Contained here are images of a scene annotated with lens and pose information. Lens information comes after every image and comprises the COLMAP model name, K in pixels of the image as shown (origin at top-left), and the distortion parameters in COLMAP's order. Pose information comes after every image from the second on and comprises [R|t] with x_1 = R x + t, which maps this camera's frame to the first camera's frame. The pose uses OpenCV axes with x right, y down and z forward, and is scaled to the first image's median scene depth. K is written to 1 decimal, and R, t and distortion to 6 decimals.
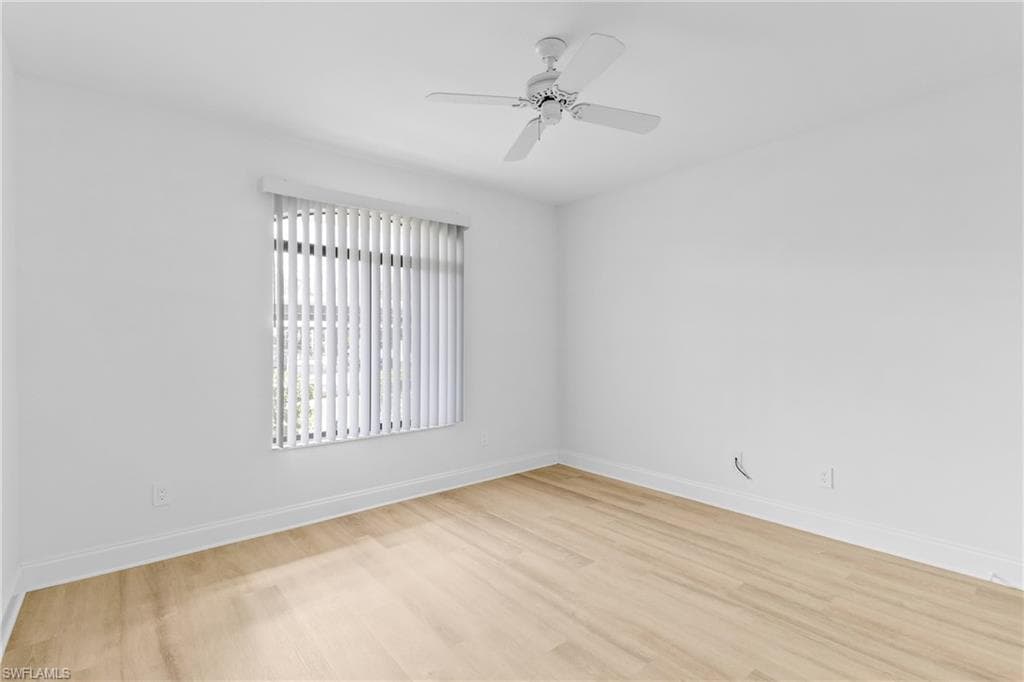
lens RADIAL K [[470.3, 0, 517.4], [0, 470.3, 336.7], [0, 0, 1]] dist [0.004054, 0.000554]
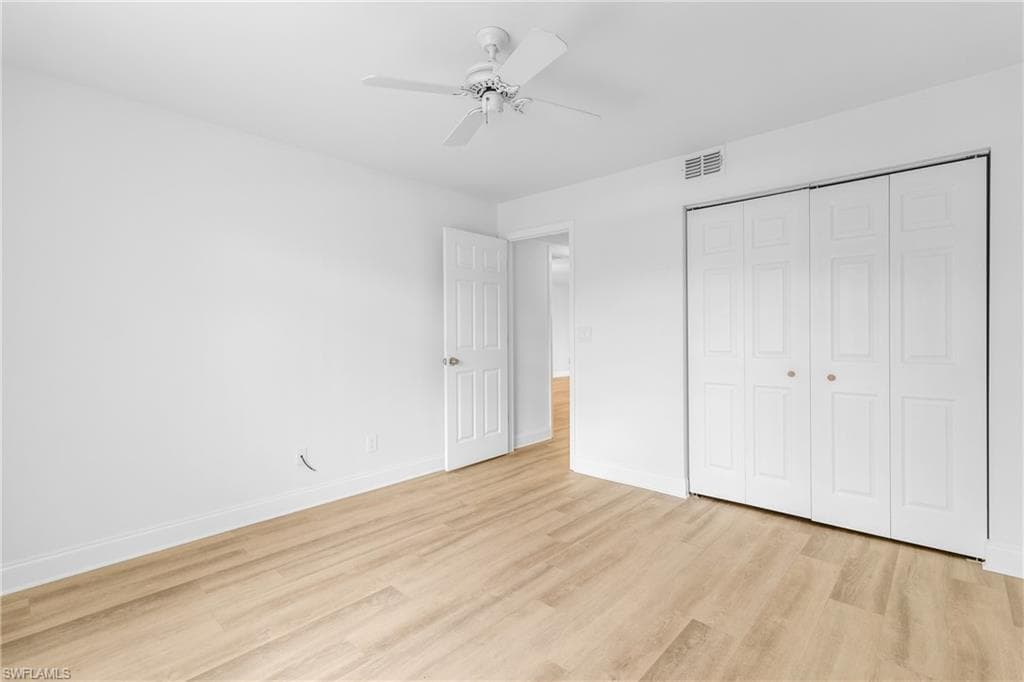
lens RADIAL K [[470.3, 0, 517.4], [0, 470.3, 336.7], [0, 0, 1]] dist [0.004054, 0.000554]
pose [[-0.125954, -0.002332, 0.992033, -0.717213], [0.002752, 0.999993, 0.002700, 0.009977], [-0.992032, 0.003070, -0.125947, 0.849481]]
